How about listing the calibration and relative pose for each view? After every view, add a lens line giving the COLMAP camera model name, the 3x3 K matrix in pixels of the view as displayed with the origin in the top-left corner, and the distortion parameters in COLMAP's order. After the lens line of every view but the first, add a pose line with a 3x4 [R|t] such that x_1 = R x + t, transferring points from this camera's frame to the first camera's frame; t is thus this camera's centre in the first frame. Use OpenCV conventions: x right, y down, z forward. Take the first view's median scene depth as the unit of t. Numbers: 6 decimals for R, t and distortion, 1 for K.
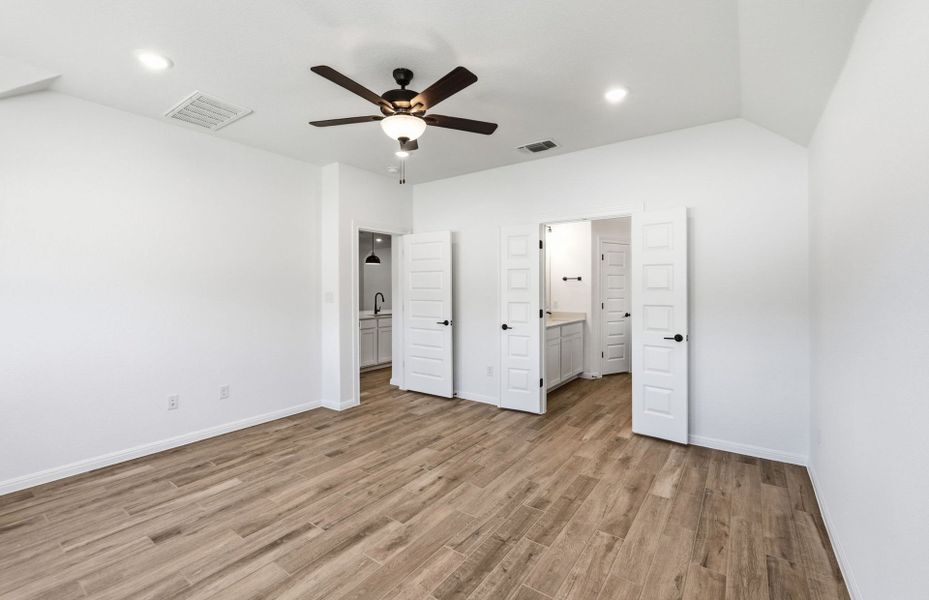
lens RADIAL K [[389.6, 0, 479.0], [0, 389.6, 289.5], [0, 0, 1]] dist [-0.002686, -0.000293]
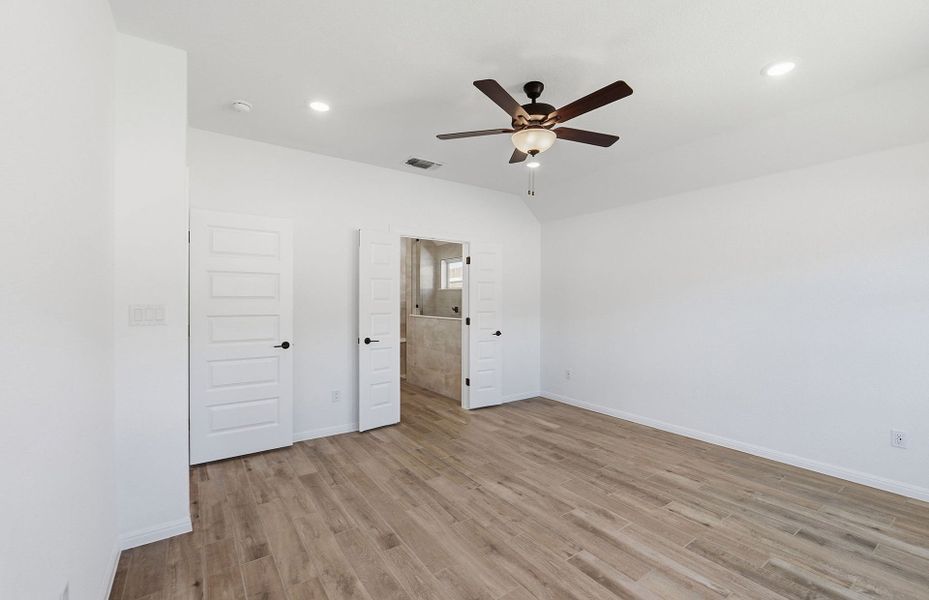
lens RADIAL K [[390.0, 0, 464.4], [0, 390.0, 294.2], [0, 0, 1]] dist [-0.003507, -0.000553]
pose [[0.351239, 0.019793, 0.936076, -0.989305], [-0.001460, 0.999787, -0.020592, 0.012217], [-0.936285, 0.005866, 0.351193, 0.661512]]
